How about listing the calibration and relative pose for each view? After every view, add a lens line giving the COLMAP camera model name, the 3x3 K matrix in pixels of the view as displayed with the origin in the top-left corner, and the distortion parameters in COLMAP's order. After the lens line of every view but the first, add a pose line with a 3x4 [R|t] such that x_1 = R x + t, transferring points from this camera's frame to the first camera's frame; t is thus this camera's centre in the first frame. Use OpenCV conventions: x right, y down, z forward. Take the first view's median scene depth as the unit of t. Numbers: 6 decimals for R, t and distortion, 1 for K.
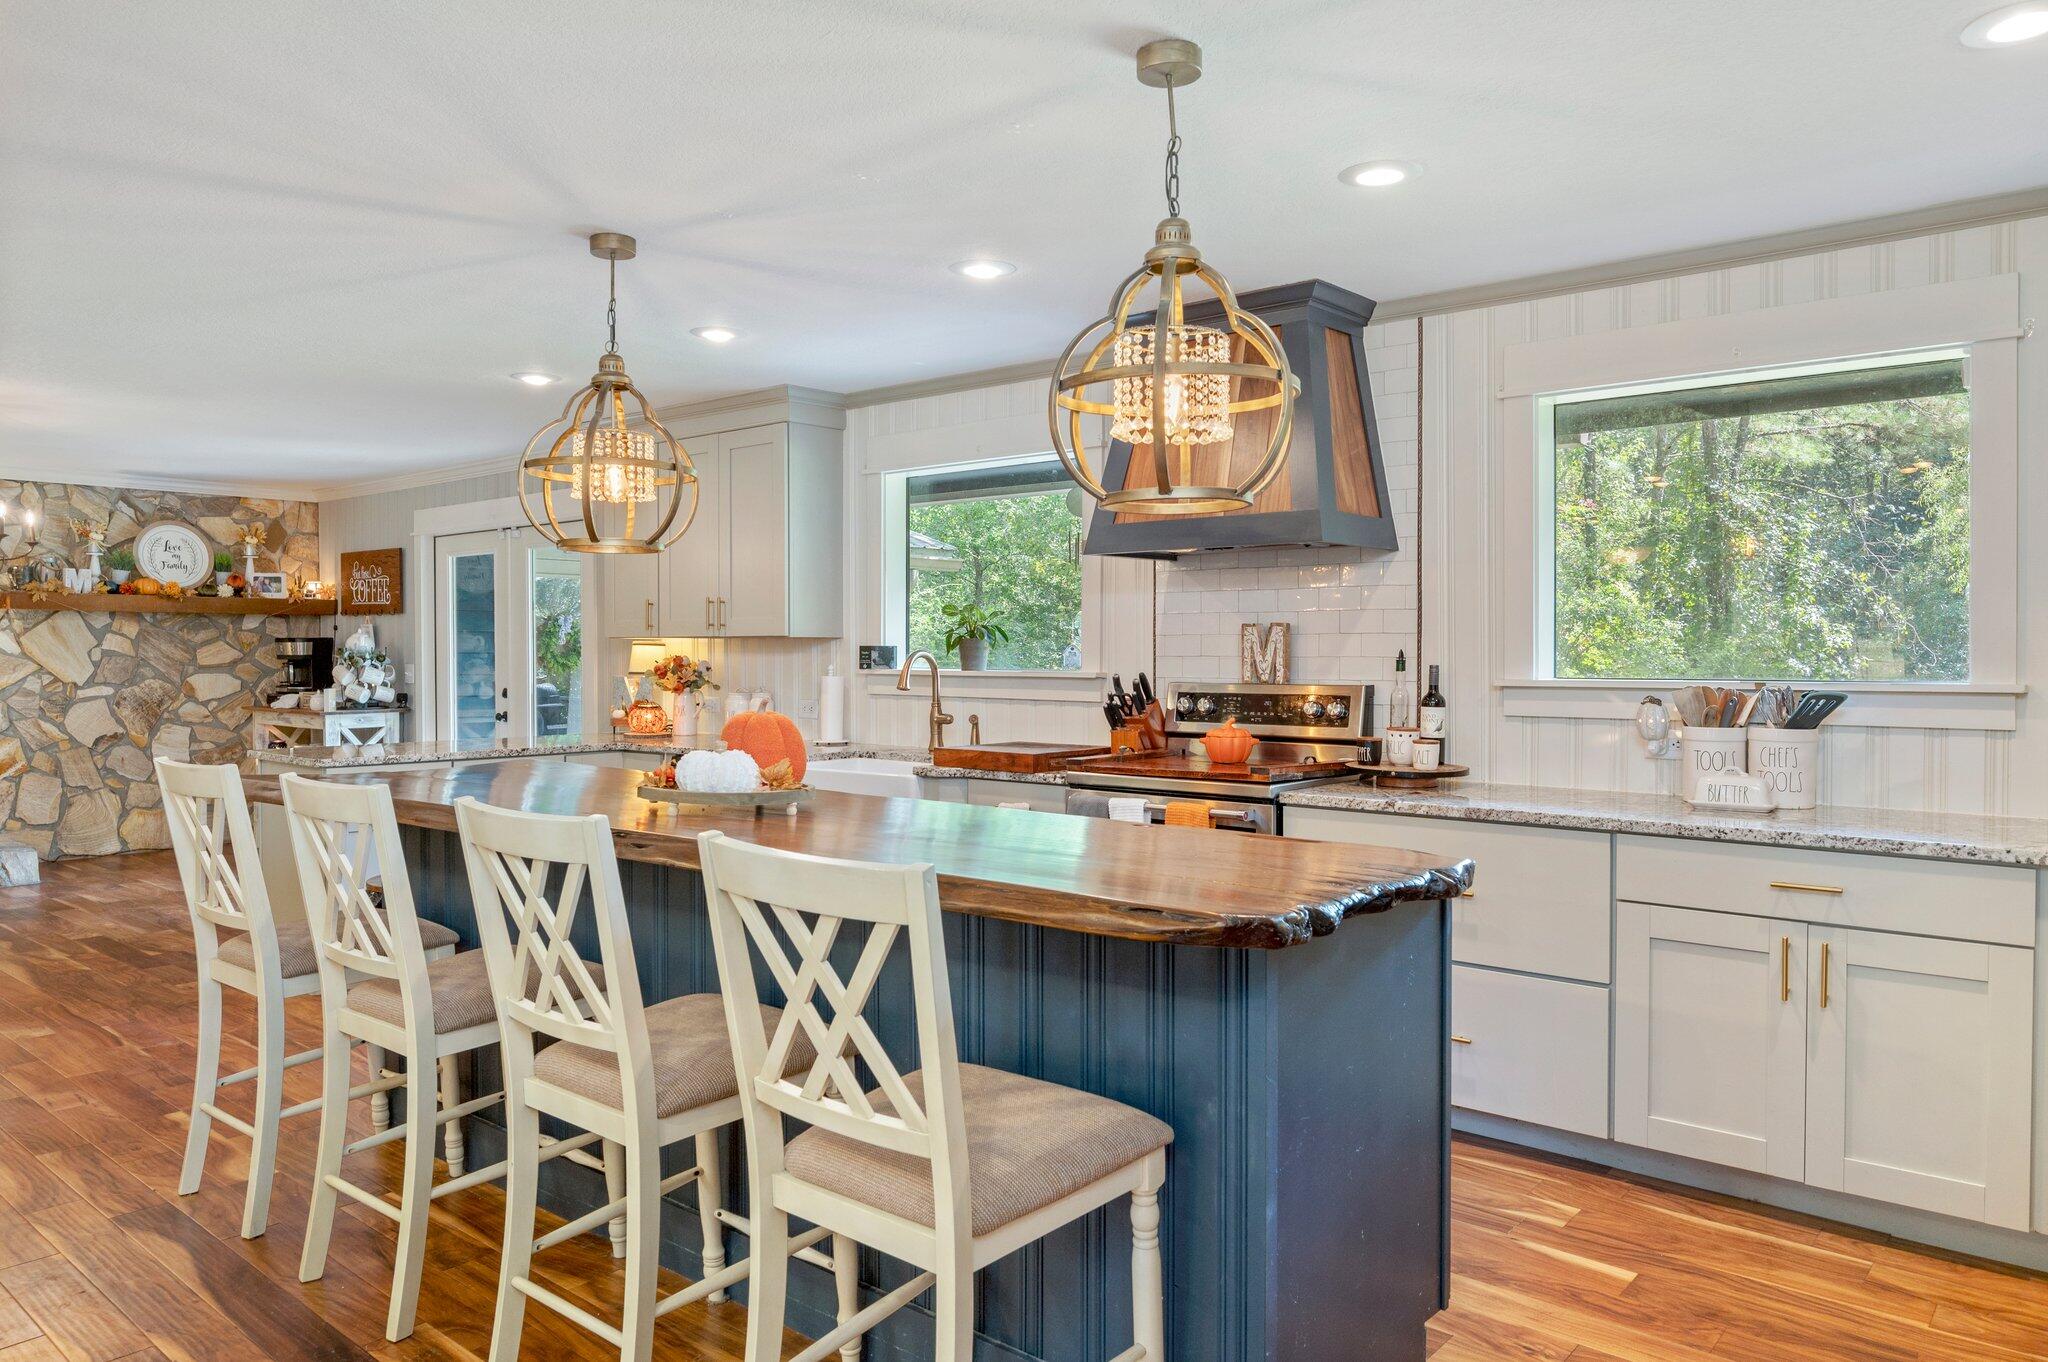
lens RADIAL K [[1389.7, 0, 1015.4], [0, 1389.7, 668.4], [0, 0, 1]] dist [-0.003967, -0.000948]
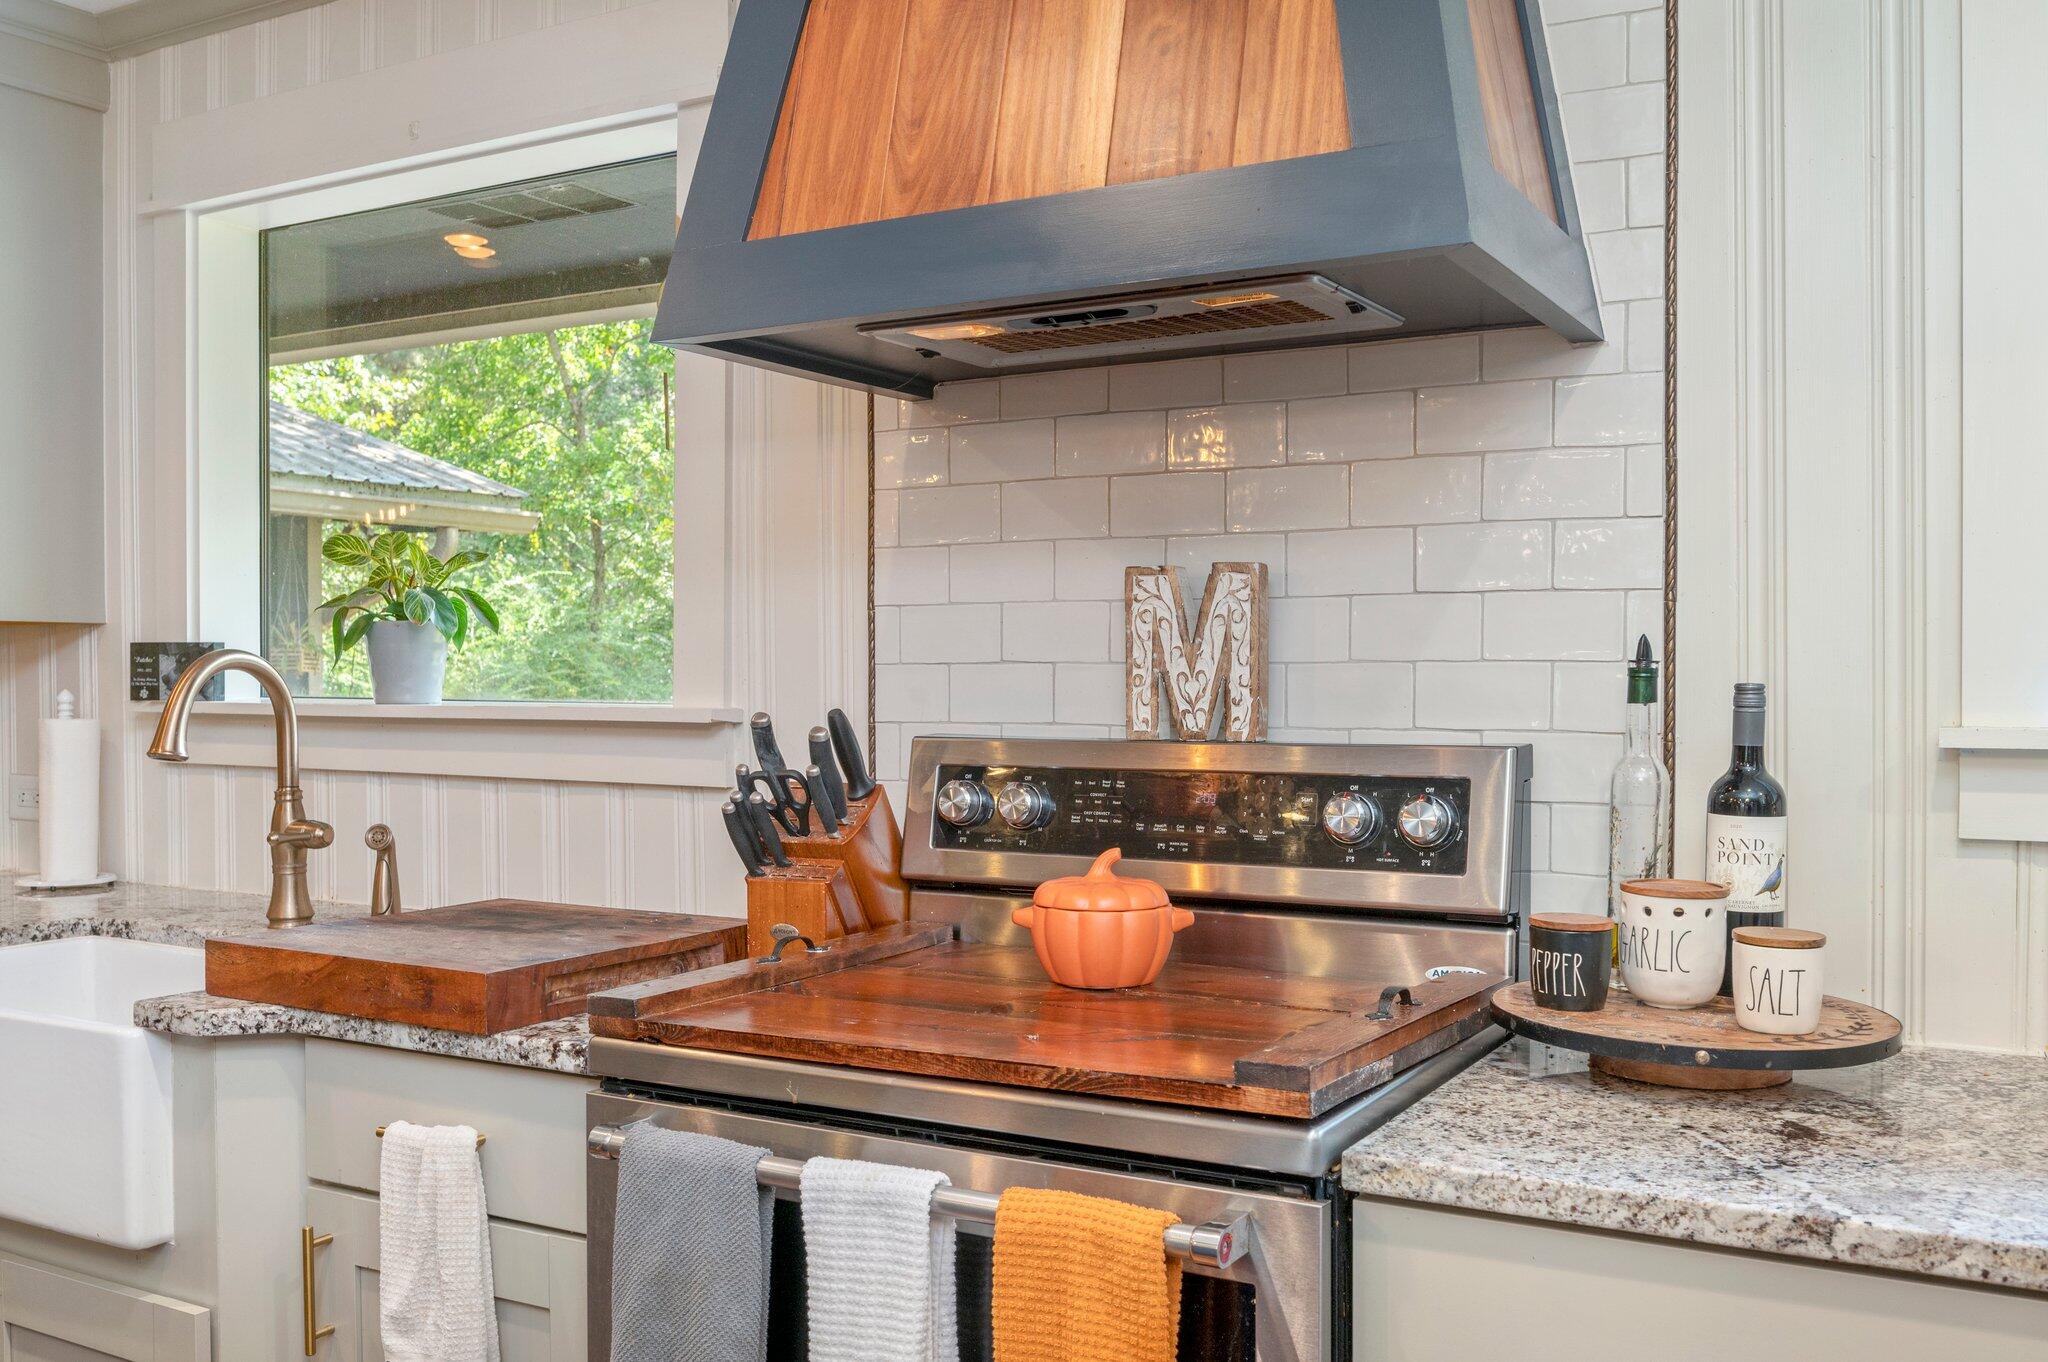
lens RADIAL K [[1797.1, 0, 1024.0], [0, 1797.1, 681.0], [0, 0, 1]] dist [-0.002836, -0.002671]
pose [[0.981162, -0.001516, 0.193183, 0.052007], [0.003173, 0.999961, -0.008273, -0.000162], [-0.193162, 0.008730, 0.981128, 0.568537]]
